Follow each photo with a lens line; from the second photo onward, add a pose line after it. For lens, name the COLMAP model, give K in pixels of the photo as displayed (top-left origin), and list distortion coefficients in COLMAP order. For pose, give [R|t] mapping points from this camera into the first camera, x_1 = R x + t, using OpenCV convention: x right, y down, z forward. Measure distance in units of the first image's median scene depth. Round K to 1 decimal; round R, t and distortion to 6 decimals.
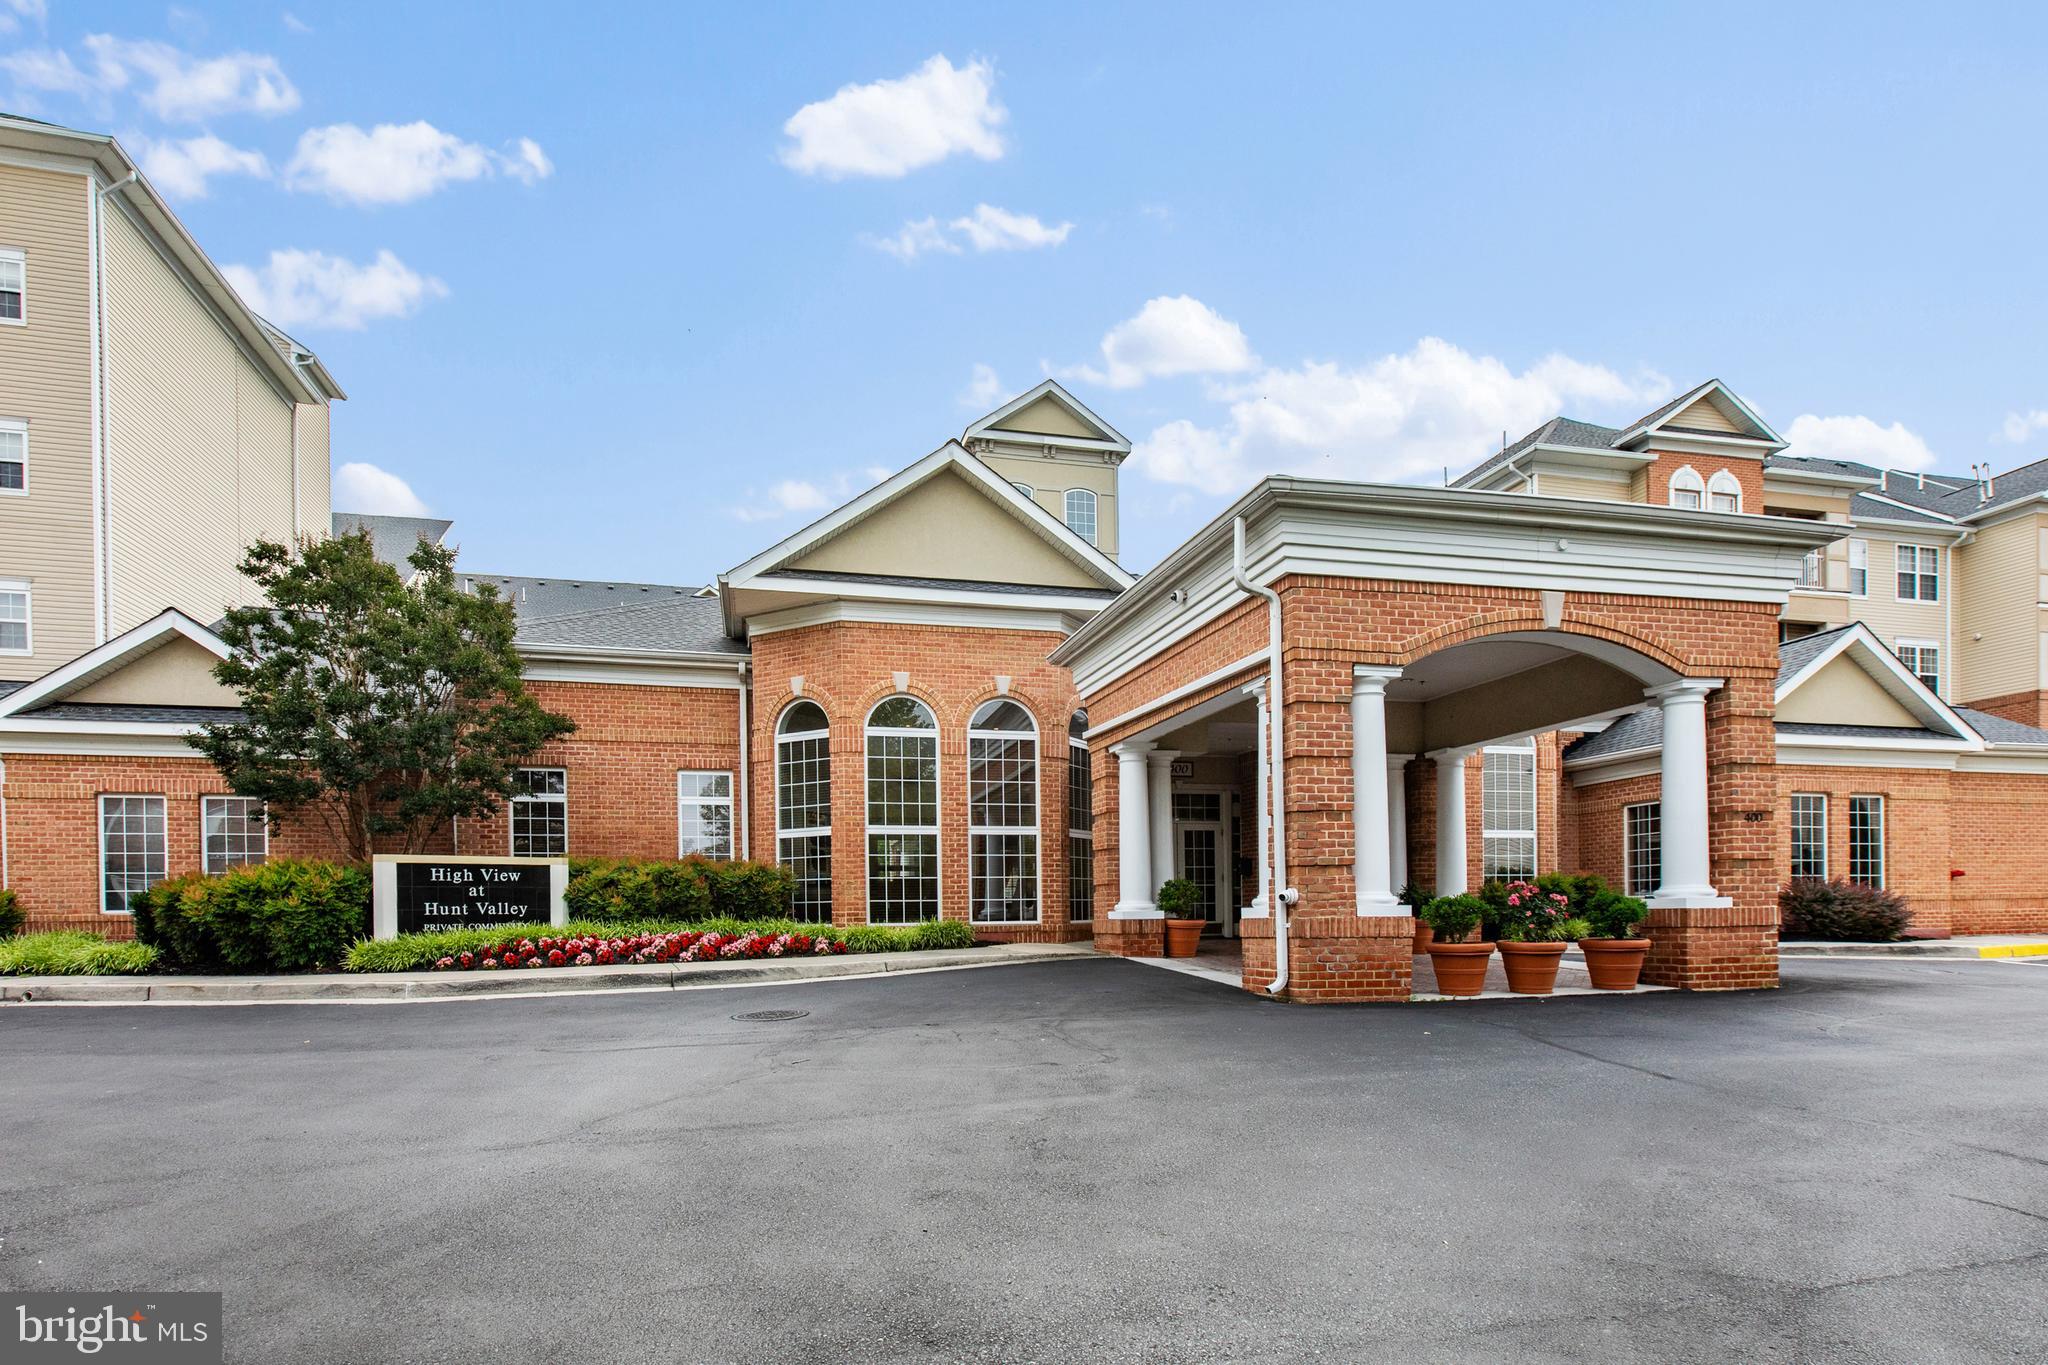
lens RADIAL K [[983.4, 0, 921.9], [0, 983.4, 916.2], [0, 0, 1]] dist [0.001377, 0.000492]
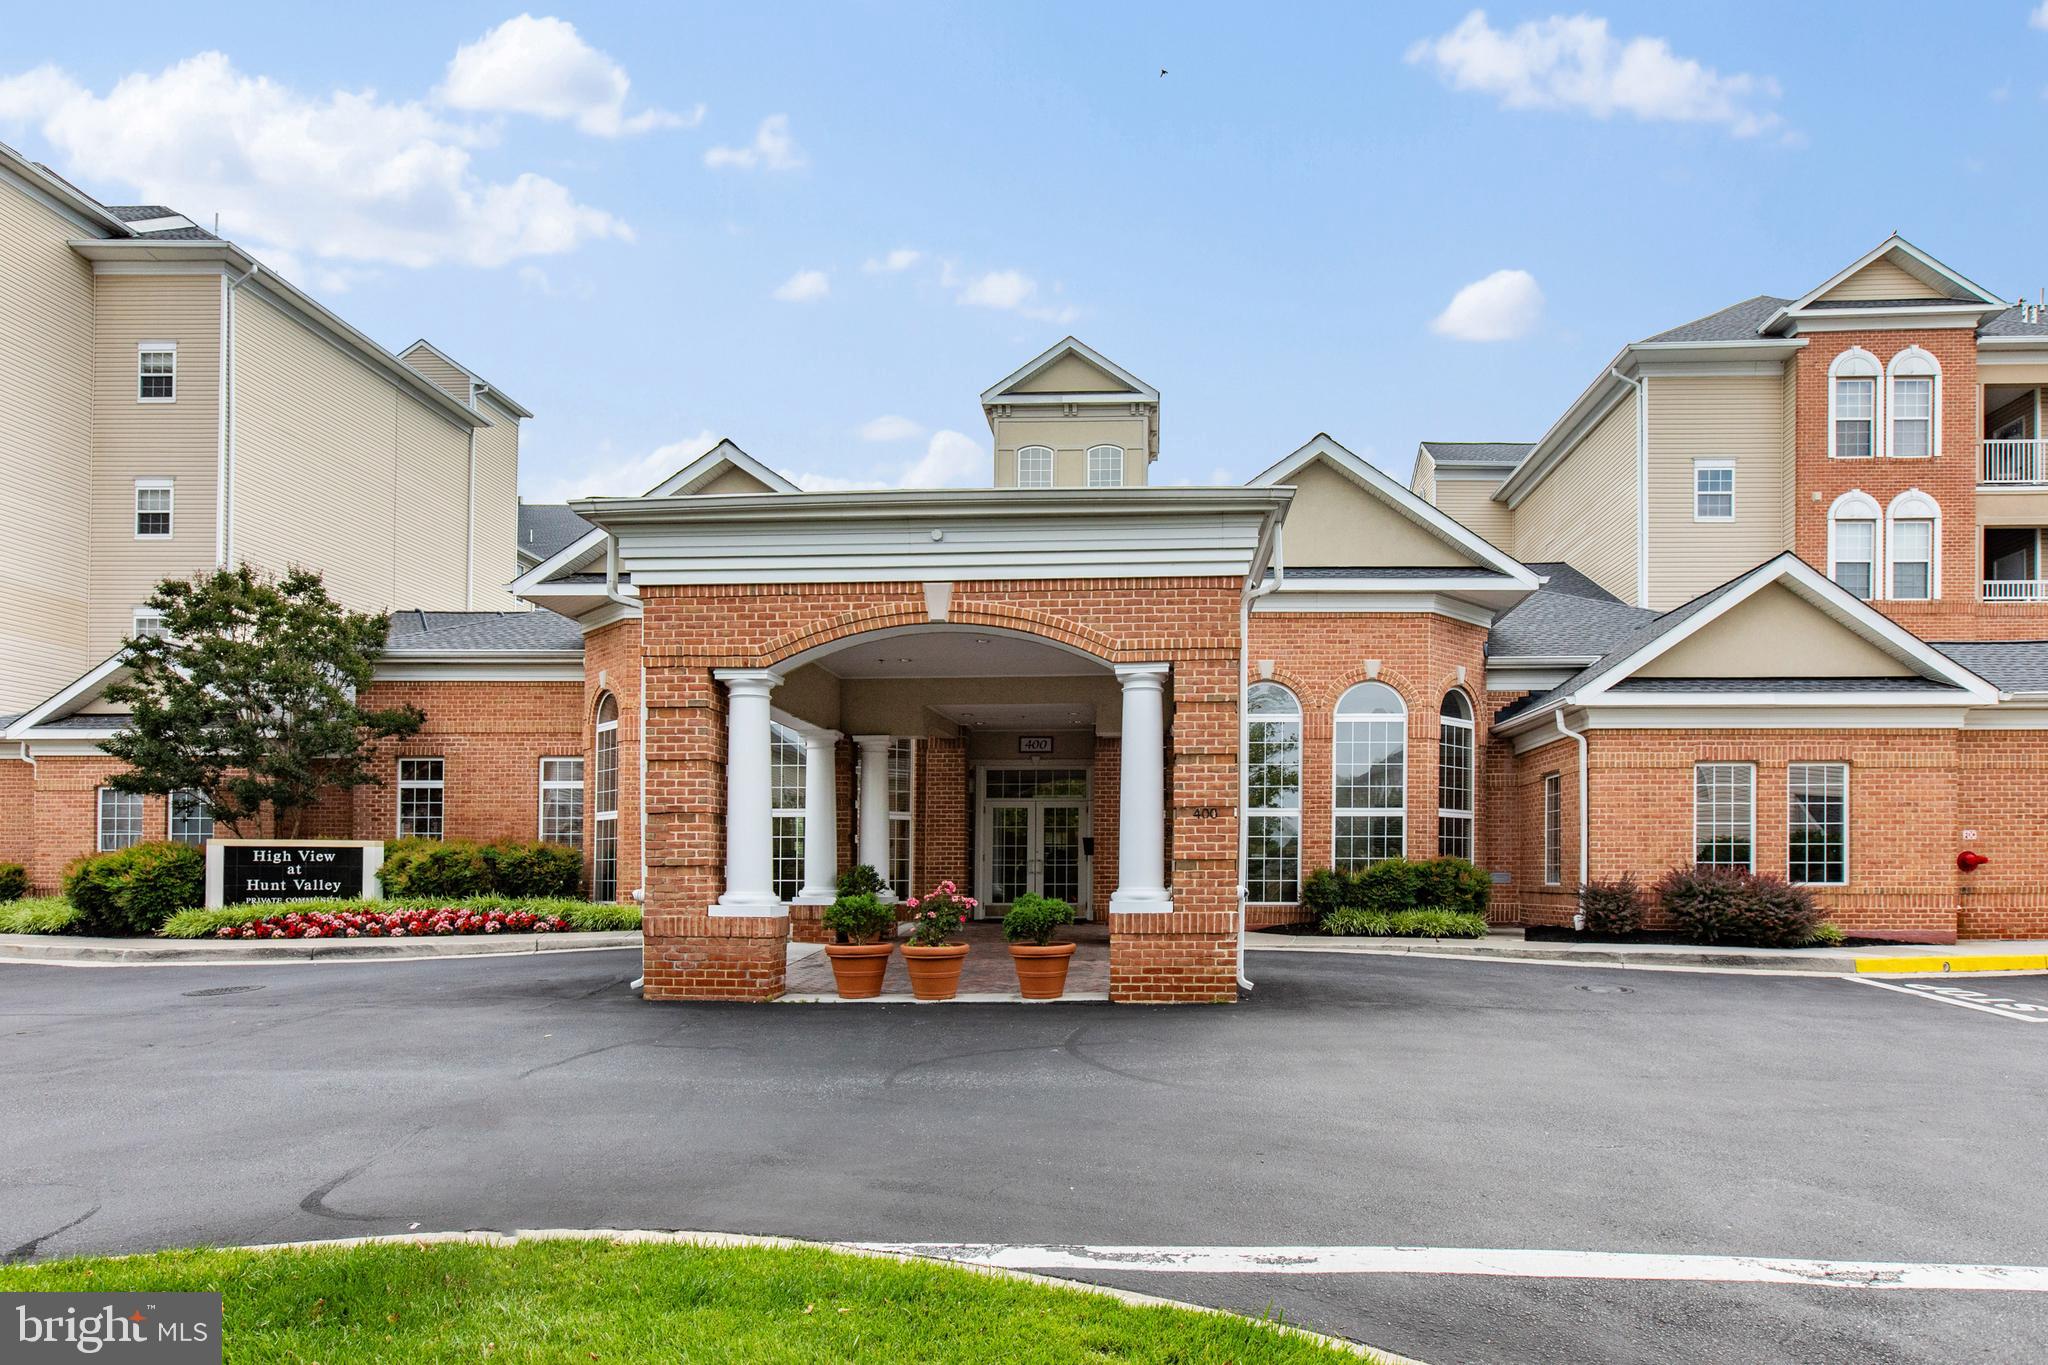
lens RADIAL K [[1035.3, 0, 1100.0], [0, 1035.3, 859.5], [0, 0, 1]] dist [0.002080, -0.000273]
pose [[0.969250, 0.009437, -0.245897, 0.785201], [-0.012108, 0.999883, -0.009352, -0.038165], [0.245780, 0.012042, 0.969251, 0.043394]]
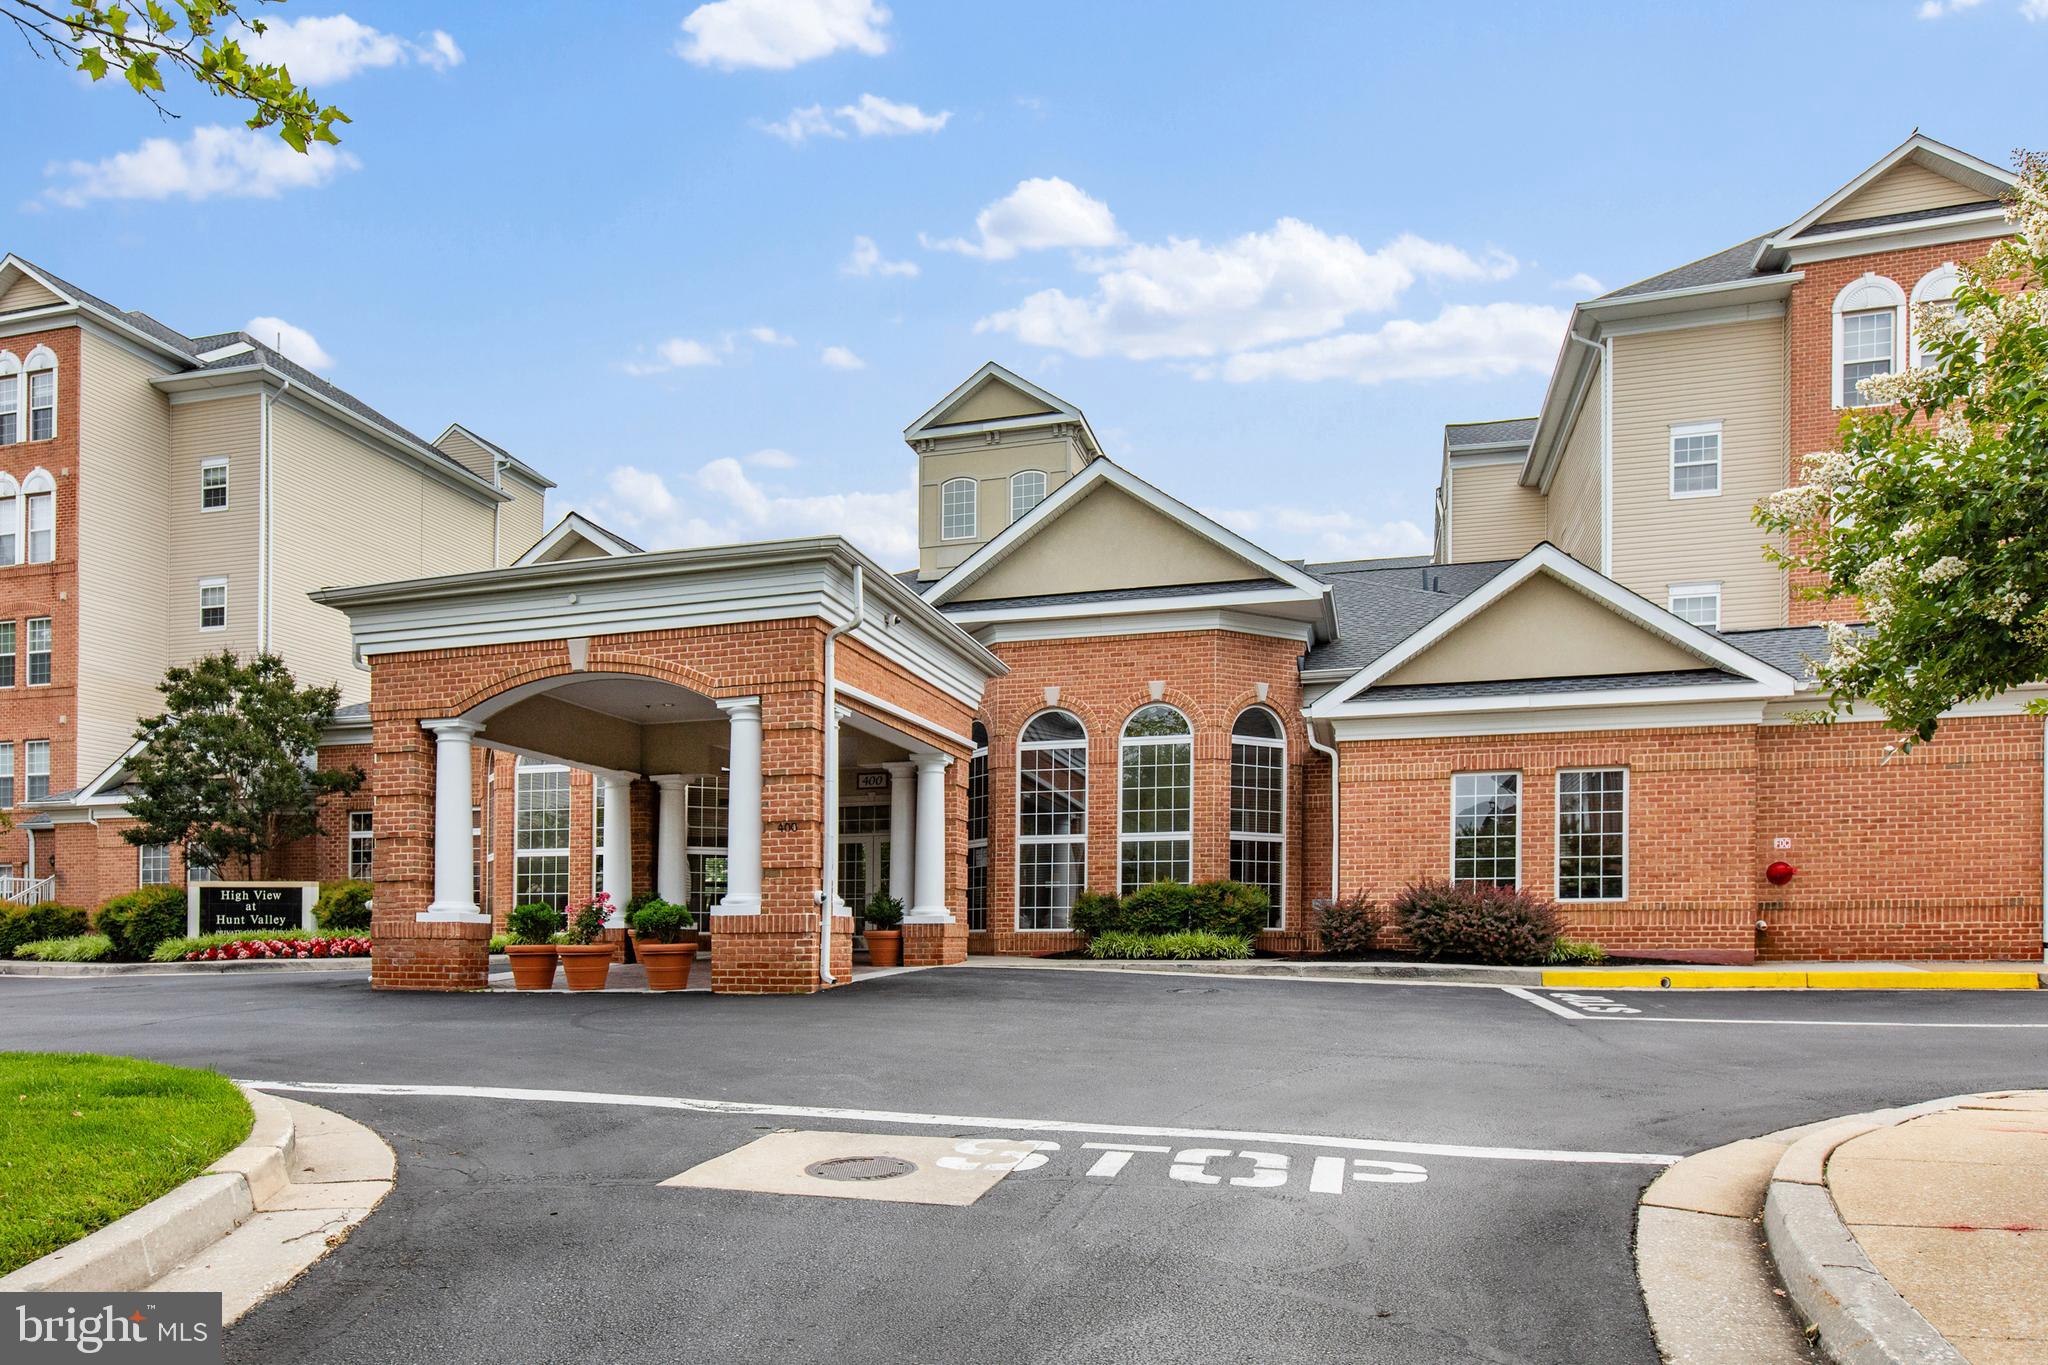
lens RADIAL K [[1200.3, 0, 1030.1], [0, 1200.3, 933.5], [0, 0, 1]] dist [0.002526, -0.000678]
pose [[0.888291, 0.004932, -0.459254, 1.312225], [-0.007963, 0.999957, -0.004663, 0.011460], [0.459211, 0.007799, 0.888293, 0.002688]]
